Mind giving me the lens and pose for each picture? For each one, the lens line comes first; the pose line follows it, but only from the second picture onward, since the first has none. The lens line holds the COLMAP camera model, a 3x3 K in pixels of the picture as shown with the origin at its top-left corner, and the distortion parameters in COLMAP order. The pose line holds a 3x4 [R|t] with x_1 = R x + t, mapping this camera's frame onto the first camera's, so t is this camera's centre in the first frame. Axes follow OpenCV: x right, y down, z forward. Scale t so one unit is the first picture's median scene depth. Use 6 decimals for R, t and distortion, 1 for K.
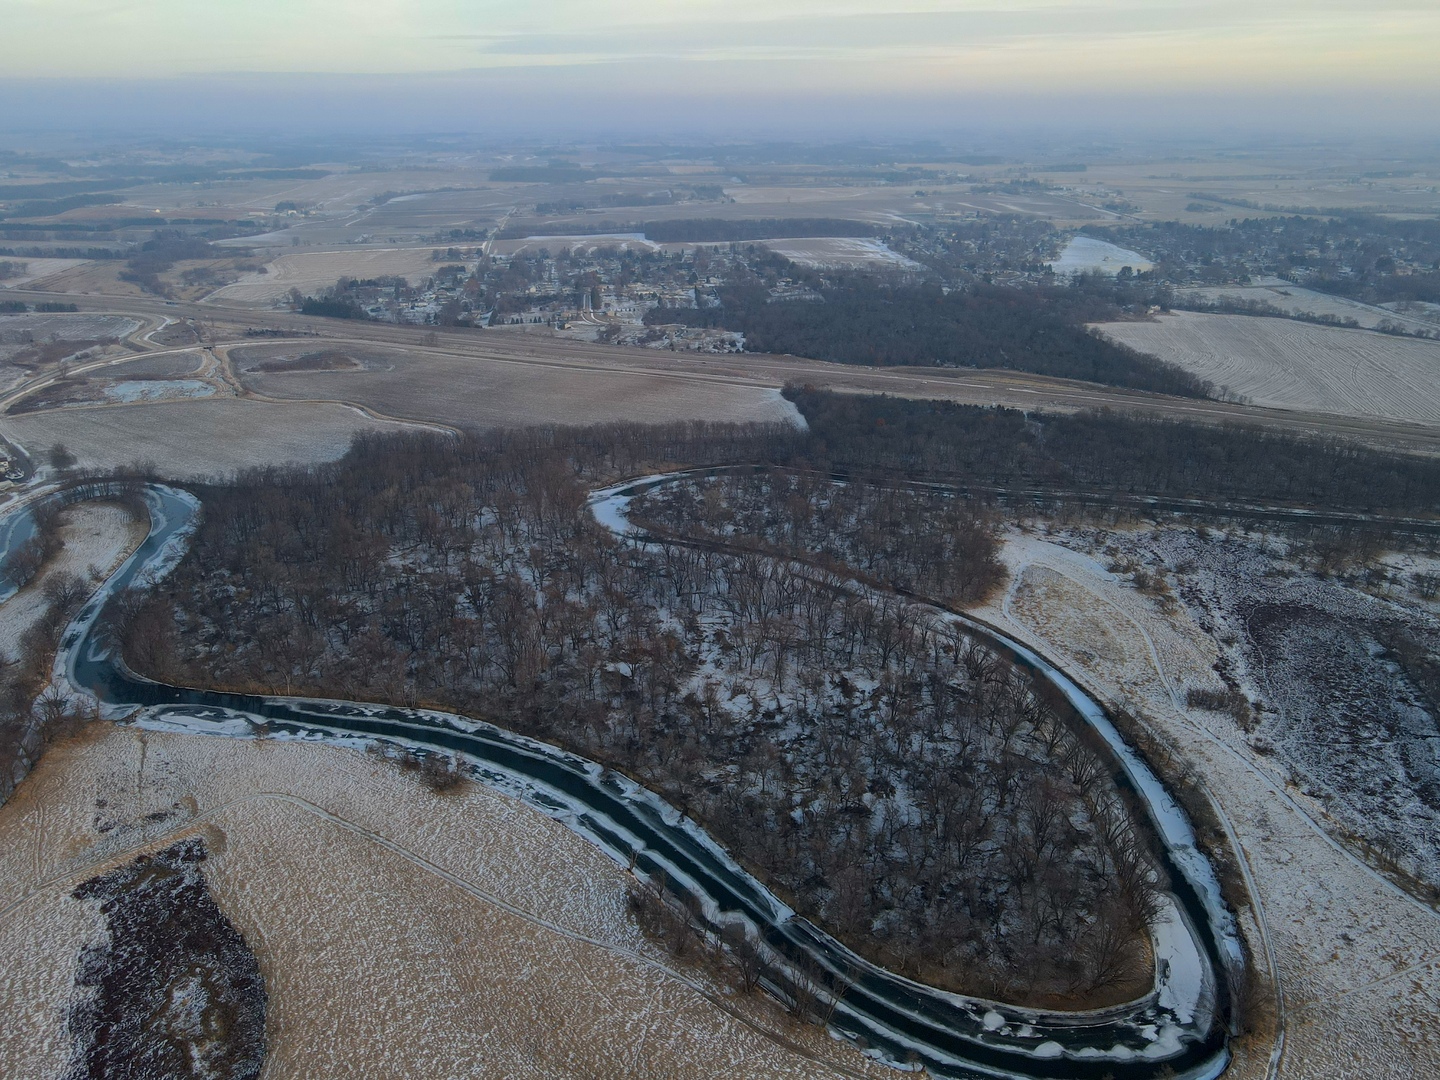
lens RADIAL K [[1024.1, 0, 718.0], [0, 1024.1, 534.4], [0, 0, 1]] dist [0.005733, 0.010028]
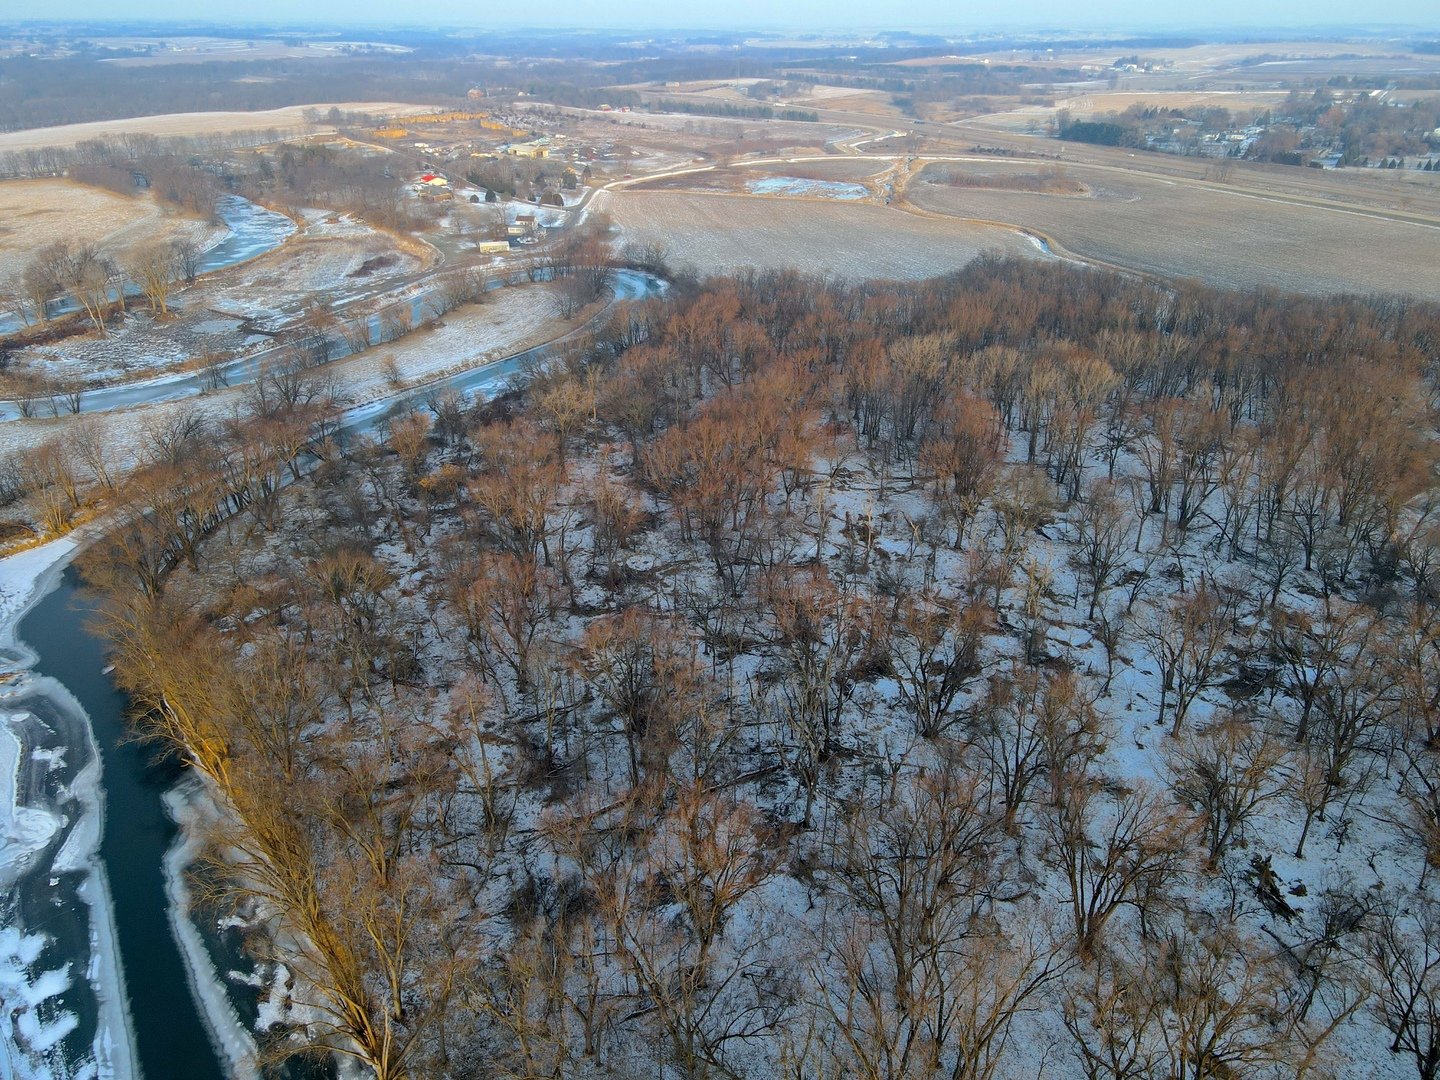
lens RADIAL K [[1024.1, 0, 718.0], [0, 1024.1, 534.4], [0, 0, 1]] dist [0.005733, 0.010028]
pose [[0.722641, 0.298988, -0.623215, -0.053497], [-0.252710, 0.953472, 0.164402, -0.008424], [0.643372, 0.038690, 0.764575, 0.370459]]
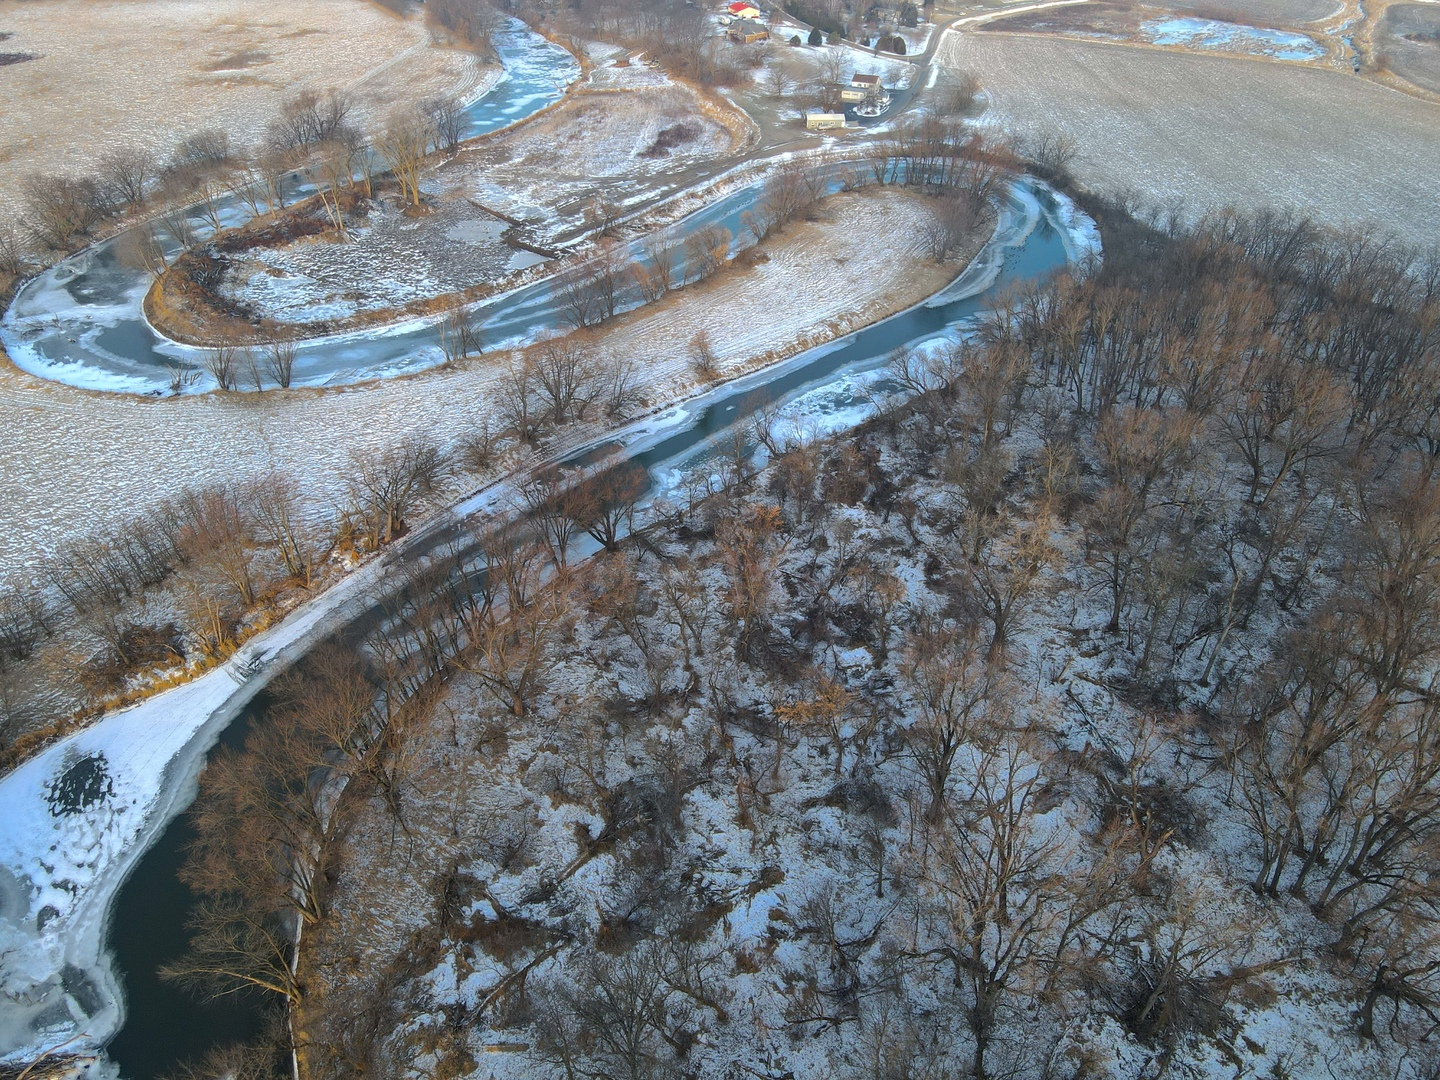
lens RADIAL K [[1008.1, 0, 720.0], [0, 1008.1, 540.0], [0, 0, 1]] dist [0.007832, 0.001888]
pose [[0.531502, 0.494716, -0.687577, -0.166326], [-0.314199, 0.868960, 0.382345, -0.026853], [0.786629, 0.012819, 0.617293, 0.415808]]
